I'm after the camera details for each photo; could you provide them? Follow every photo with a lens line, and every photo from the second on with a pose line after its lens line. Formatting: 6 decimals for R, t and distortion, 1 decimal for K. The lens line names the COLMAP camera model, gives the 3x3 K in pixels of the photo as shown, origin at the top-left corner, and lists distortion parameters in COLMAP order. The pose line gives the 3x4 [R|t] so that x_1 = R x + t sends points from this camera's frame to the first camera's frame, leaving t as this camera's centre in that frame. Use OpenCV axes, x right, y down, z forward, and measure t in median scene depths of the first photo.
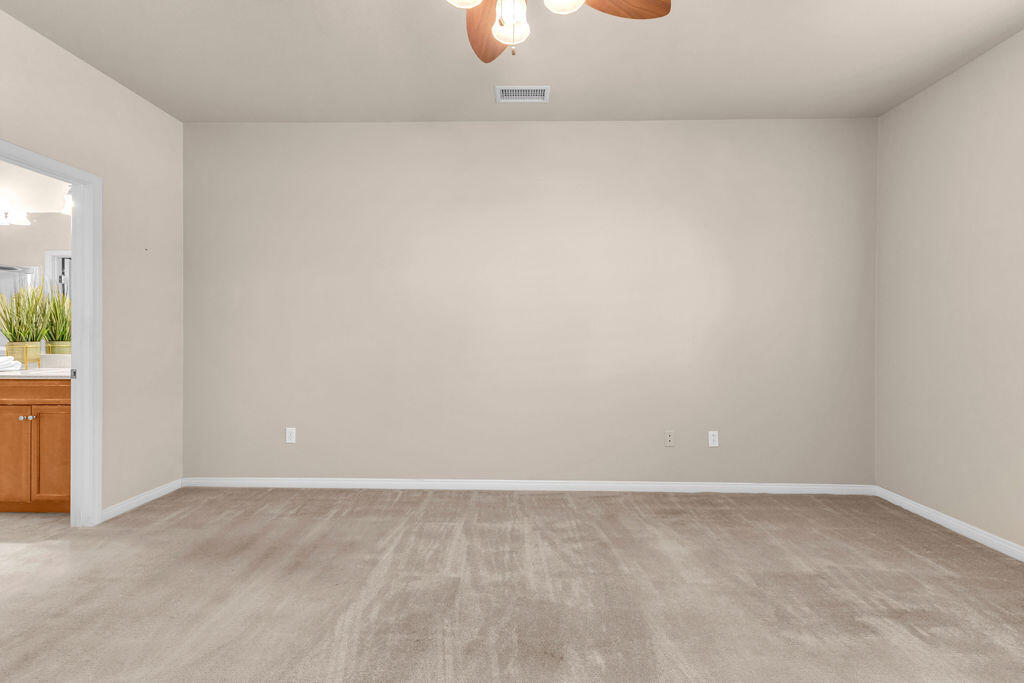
lens RADIAL K [[445.7, 0, 515.4], [0, 445.7, 338.3], [0, 0, 1]] dist [0.022581, -0.000050]
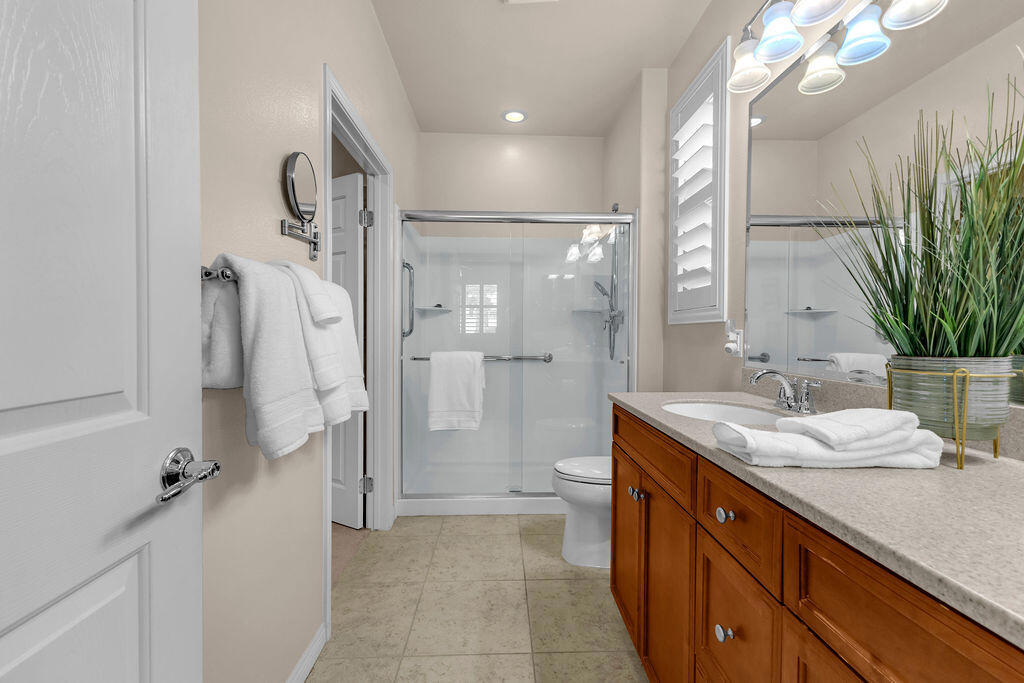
lens RADIAL K [[445.7, 0, 515.4], [0, 445.7, 338.3], [0, 0, 1]] dist [0.022581, -0.000050]
pose [[-0.009579, -0.095006, -0.995431, -0.836321], [-0.045233, 0.994498, -0.094482, 0.033235], [0.998931, 0.044121, -0.013824, 0.776116]]
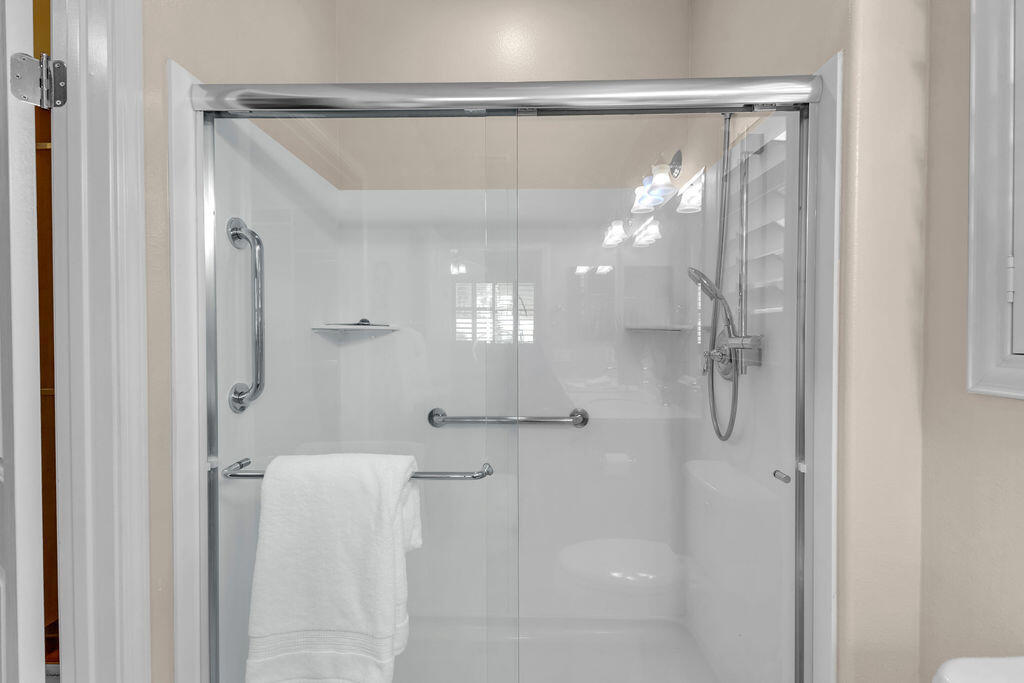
lens RADIAL K [[445.7, 0, 515.4], [0, 445.7, 338.3], [0, 0, 1]] dist [0.022581, -0.000050]
pose [[-0.071415, -0.090109, -0.993368, -1.337367], [-0.045554, 0.995166, -0.086997, -0.071833], [0.996406, 0.039039, -0.075174, 0.798370]]
